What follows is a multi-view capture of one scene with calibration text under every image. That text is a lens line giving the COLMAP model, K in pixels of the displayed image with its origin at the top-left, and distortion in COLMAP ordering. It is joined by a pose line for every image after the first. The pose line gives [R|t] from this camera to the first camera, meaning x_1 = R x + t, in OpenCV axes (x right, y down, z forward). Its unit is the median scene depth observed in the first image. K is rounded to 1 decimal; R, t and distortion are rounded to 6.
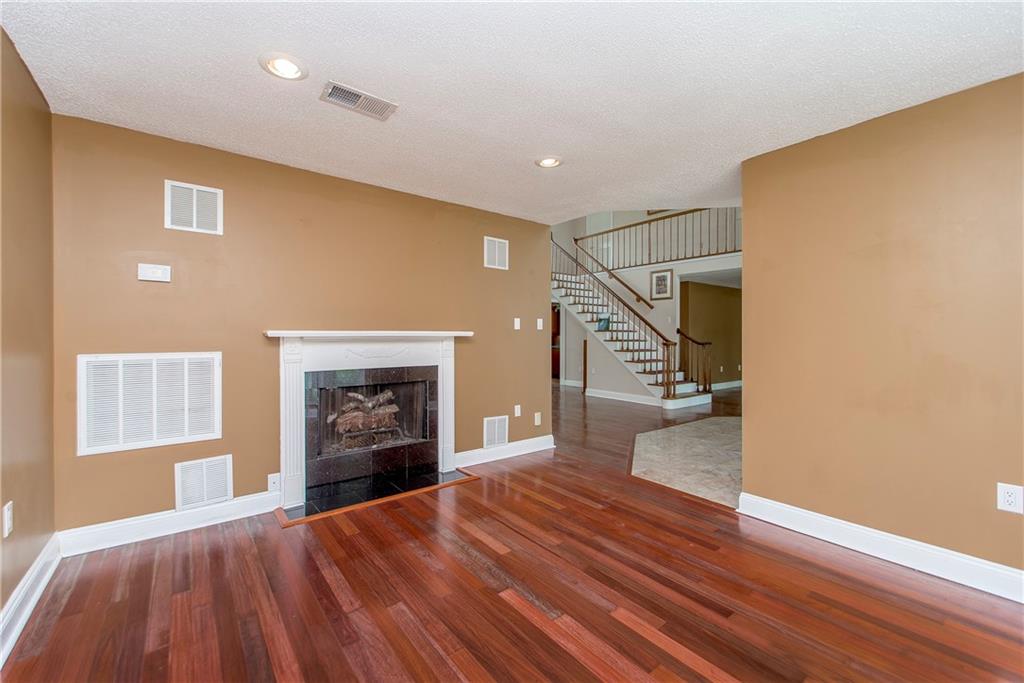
lens RADIAL K [[423.5, 0, 513.0], [0, 423.5, 343.0], [0, 0, 1]] dist [0.017087, -0.000300]
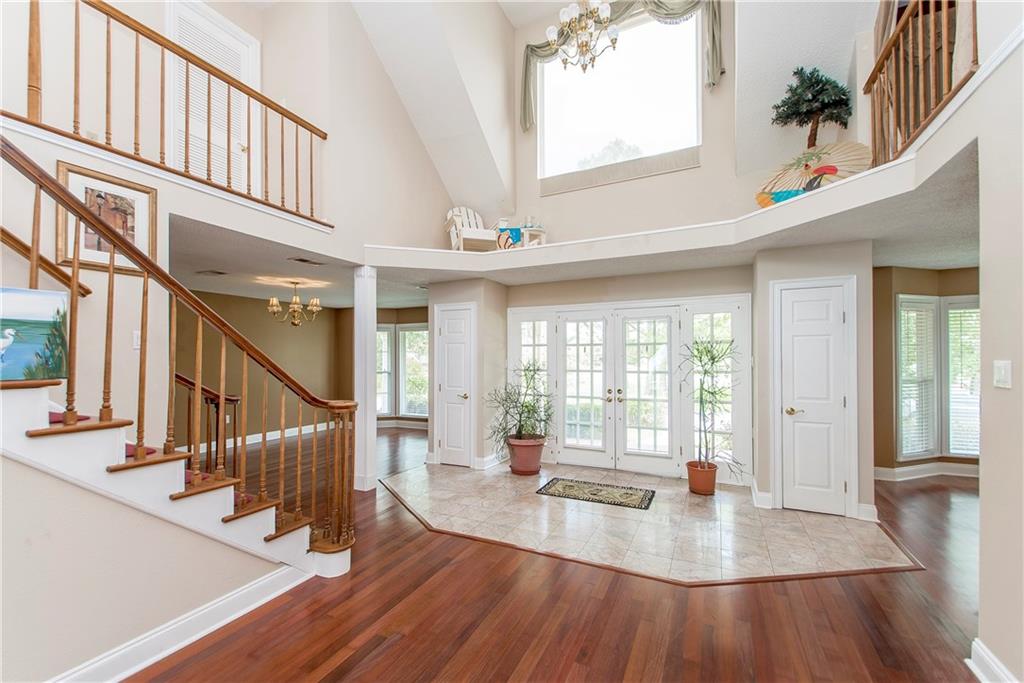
lens RADIAL K [[423.5, 0, 511.2], [0, 423.5, 352.2], [0, 0, 1]] dist [0.017087, -0.000300]
pose [[-0.439716, 0.010899, 0.898071, -0.056661], [0.005637, 0.999940, -0.009375, -0.041077], [-0.898119, 0.000940, -0.439751, 0.897549]]
